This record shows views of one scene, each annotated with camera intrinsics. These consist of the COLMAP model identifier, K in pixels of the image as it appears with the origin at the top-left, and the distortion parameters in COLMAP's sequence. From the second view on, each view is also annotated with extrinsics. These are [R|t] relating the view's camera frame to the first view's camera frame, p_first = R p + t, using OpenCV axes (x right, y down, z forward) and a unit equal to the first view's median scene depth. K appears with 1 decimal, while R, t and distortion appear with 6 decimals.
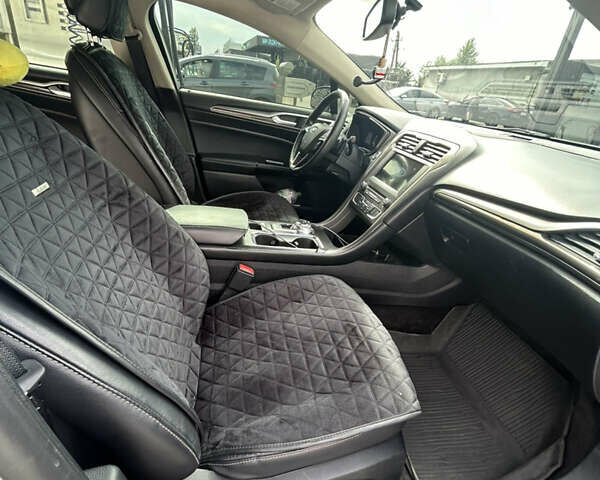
lens RADIAL K [[435.7, 0, 300.0], [0, 435.7, 240.0], [0, 0, 1]] dist [-0.001777, 0.000970]
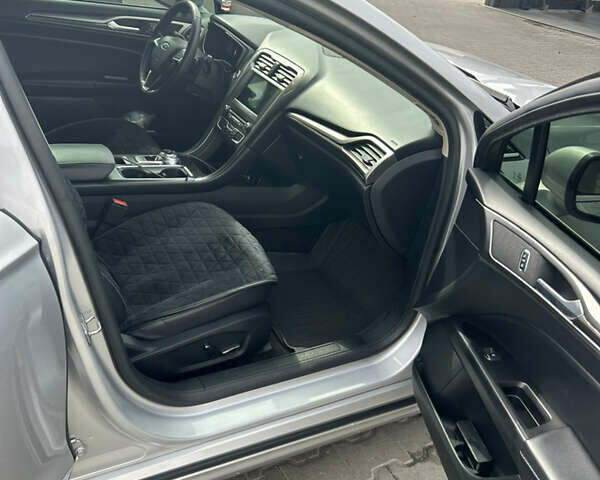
lens RADIAL K [[603.9, 0, 300.0], [0, 603.9, 240.0], [0, 0, 1]] dist [0.154726, -0.386996]
pose [[0.968882, -0.119761, 0.216621, -0.028555], [0.094898, 0.988010, 0.121777, 0.016673], [-0.228608, -0.097431, 0.968631, -0.446708]]
